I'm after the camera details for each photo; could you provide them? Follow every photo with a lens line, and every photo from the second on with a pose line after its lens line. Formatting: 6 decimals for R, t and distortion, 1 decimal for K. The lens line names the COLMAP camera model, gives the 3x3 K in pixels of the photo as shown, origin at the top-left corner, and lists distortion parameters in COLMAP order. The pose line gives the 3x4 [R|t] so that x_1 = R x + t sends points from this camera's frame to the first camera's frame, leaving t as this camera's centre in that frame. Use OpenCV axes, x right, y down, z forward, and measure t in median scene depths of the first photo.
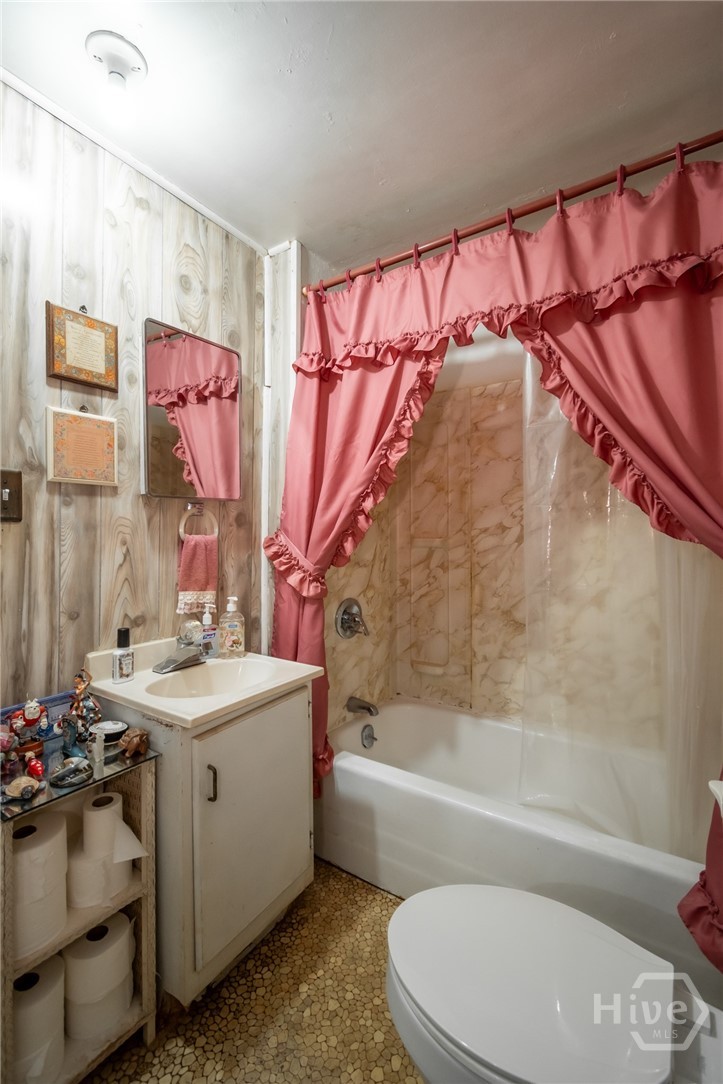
lens RADIAL K [[480.1, 0, 367.7], [0, 480.1, 539.4], [0, 0, 1]] dist [0.014157, -0.006832]
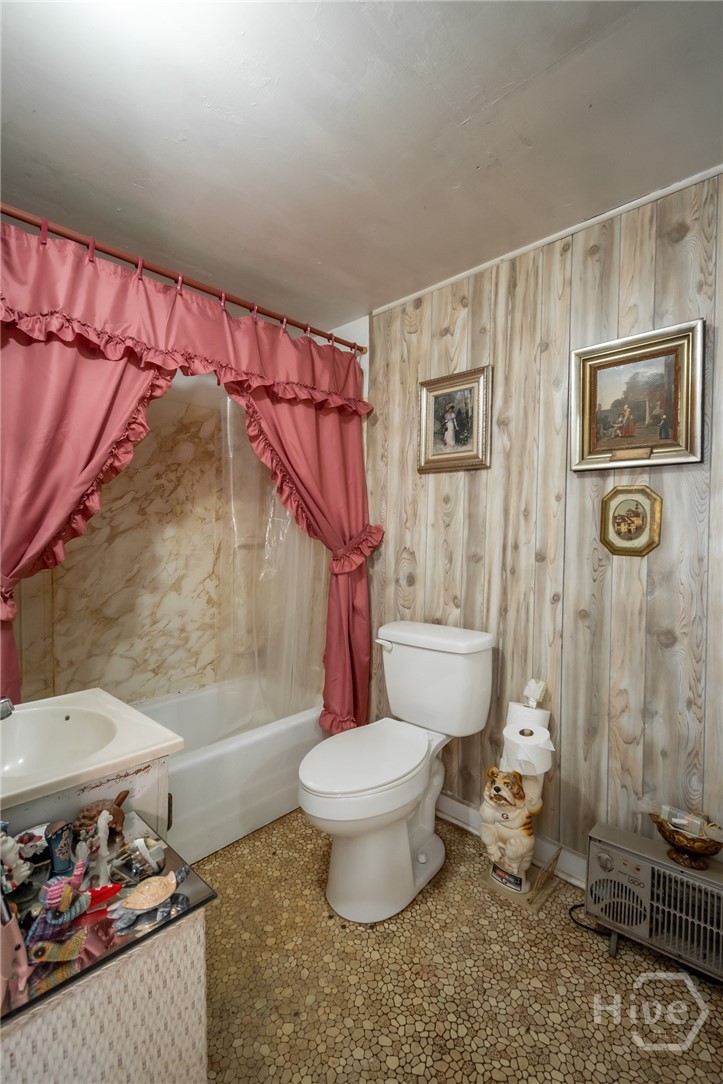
lens RADIAL K [[480.1, 0, 367.7], [0, 480.1, 539.4], [0, 0, 1]] dist [0.014157, -0.006832]
pose [[0.171890, -0.017511, 0.984960, -0.635134], [0.012111, 0.999804, 0.015662, -0.010081], [-0.985042, 0.009237, 0.172069, 0.257317]]
